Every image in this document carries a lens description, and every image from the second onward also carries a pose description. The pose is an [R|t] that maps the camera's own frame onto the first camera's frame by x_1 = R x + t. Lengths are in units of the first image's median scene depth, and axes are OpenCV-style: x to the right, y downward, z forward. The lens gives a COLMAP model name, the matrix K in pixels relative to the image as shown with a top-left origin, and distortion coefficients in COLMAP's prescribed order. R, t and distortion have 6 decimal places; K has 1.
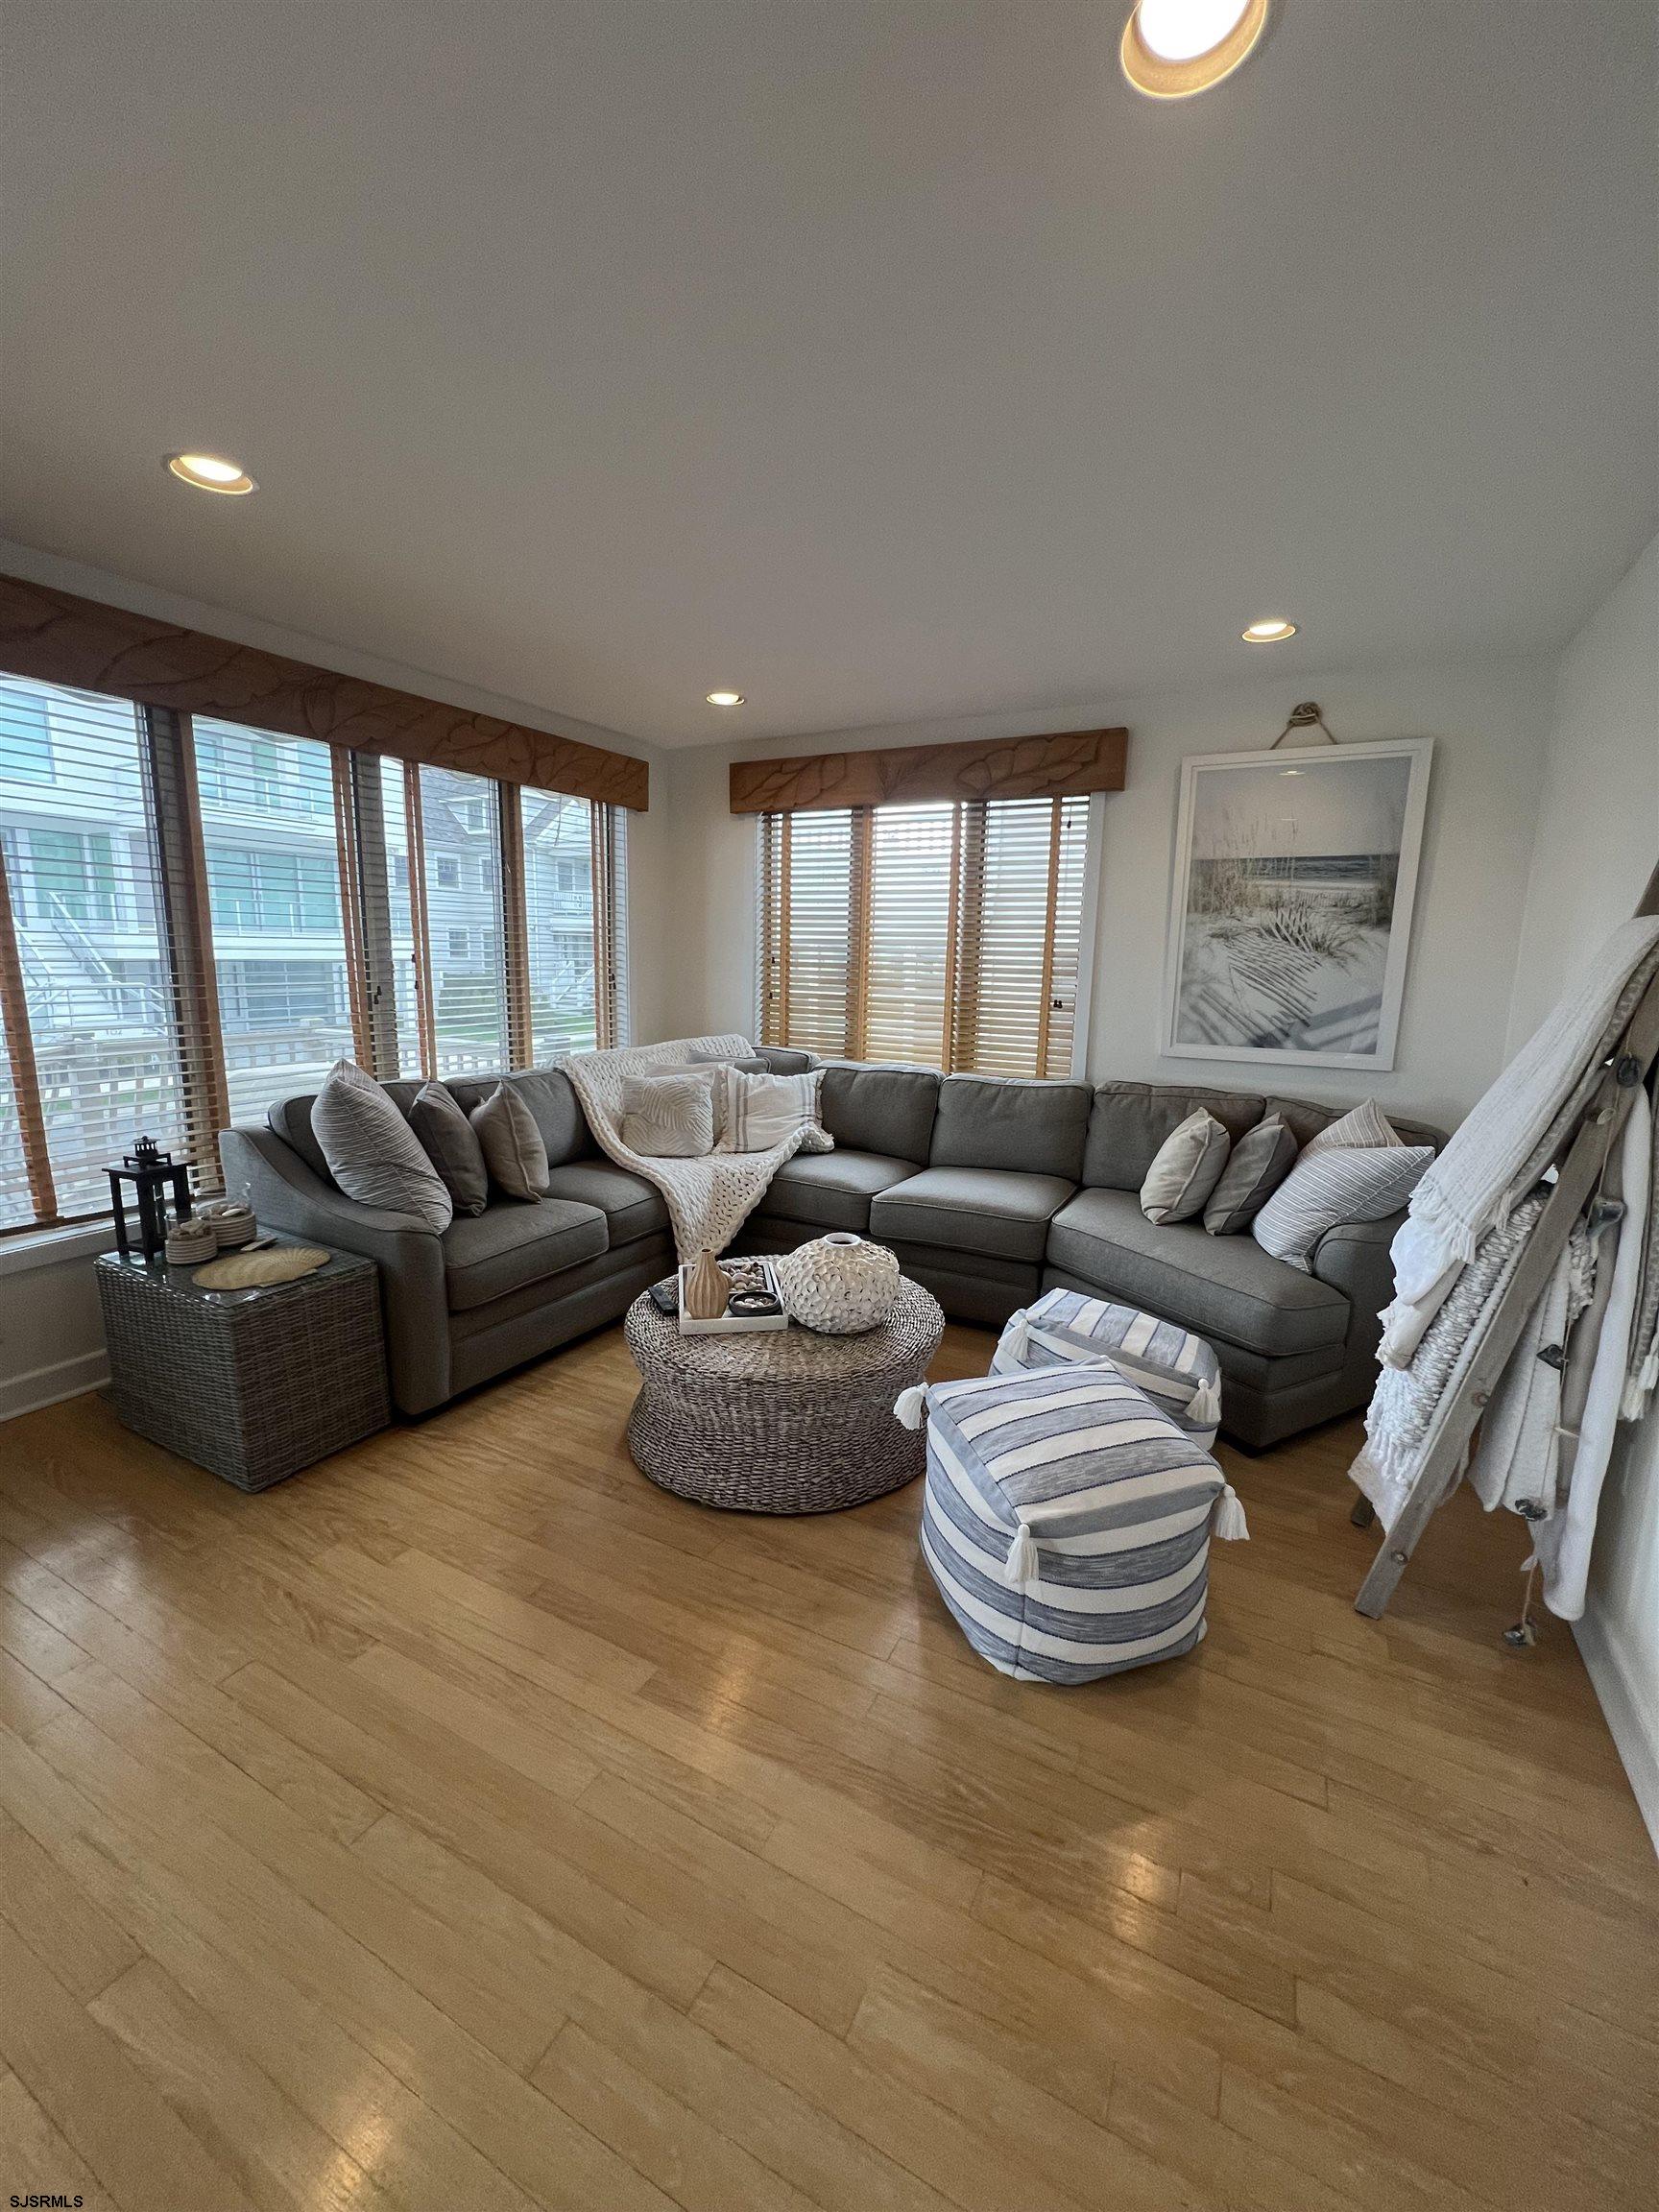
lens RADIAL K [[880.0, 0, 829.5], [0, 880.0, 1100.3], [0, 0, 1]] dist [-0.004624, 0.000954]
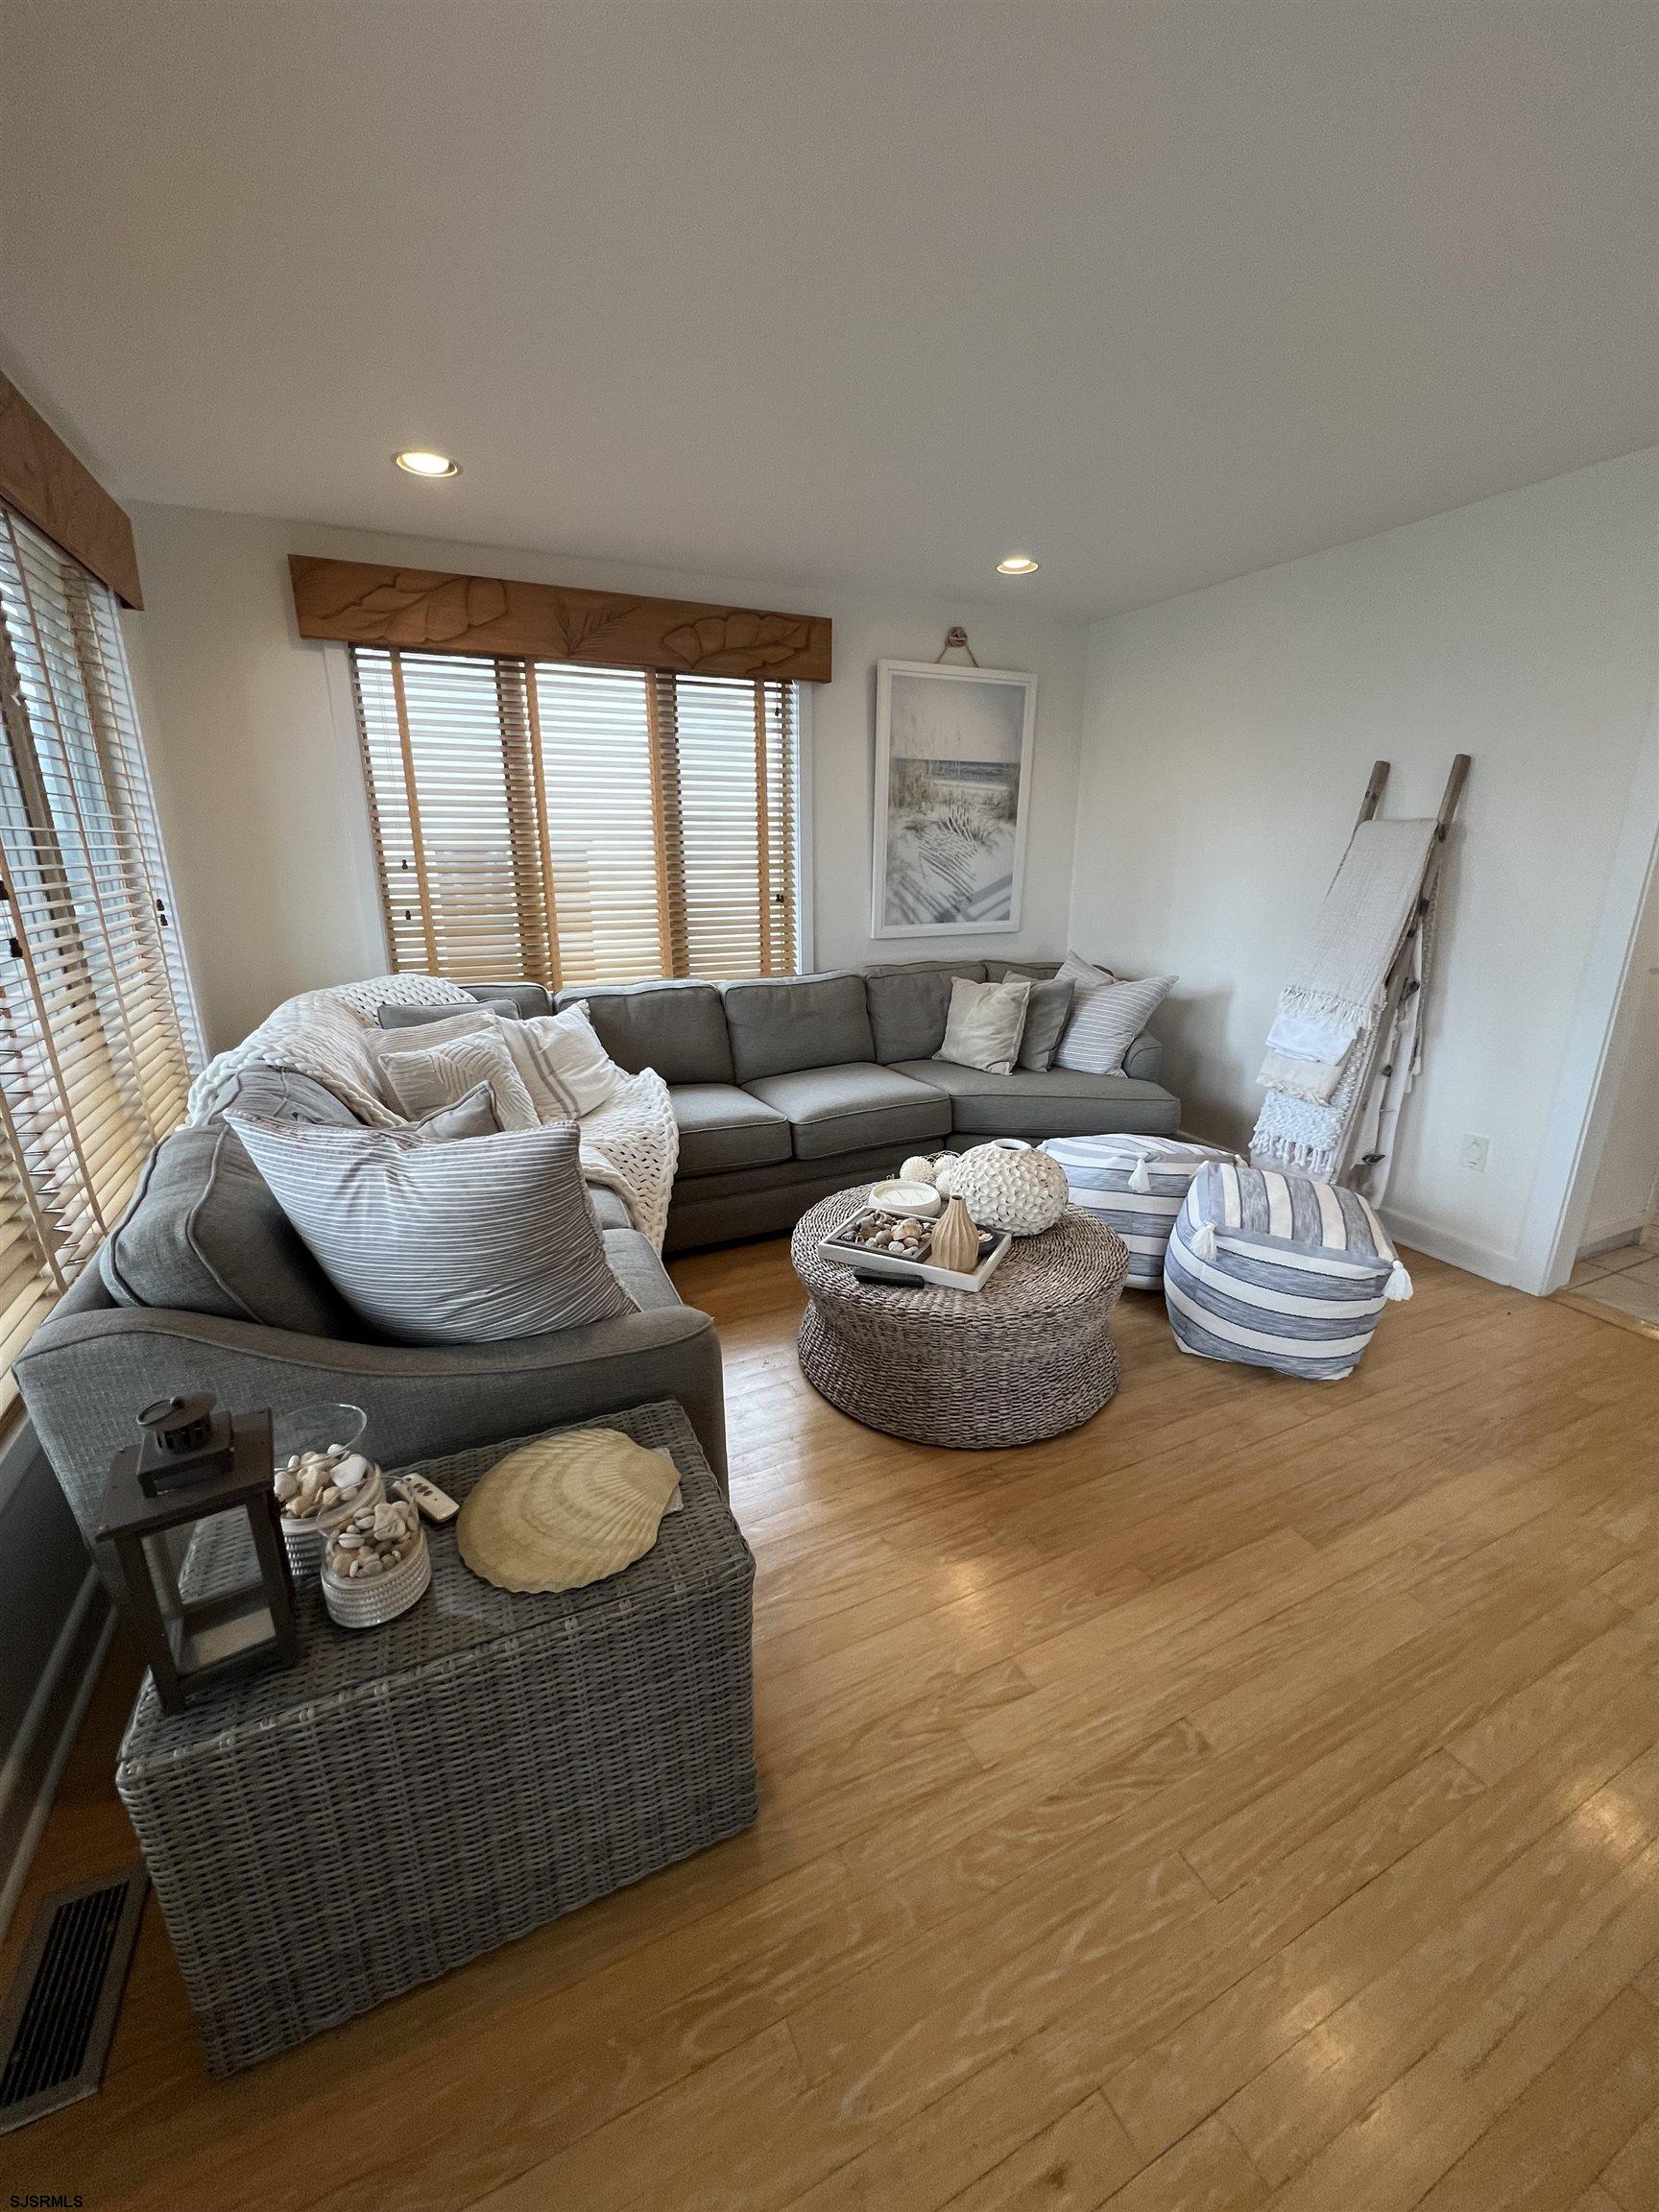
lens RADIAL K [[880.0, 0, 832.4], [0, 880.0, 1105.6], [0, 0, 1]] dist [-0.004624, 0.000954]
pose [[0.598094, -0.246667, 0.762521, -0.594417], [0.147178, 0.969080, 0.198046, -0.078904], [-0.787796, -0.006224, 0.615905, 0.372192]]
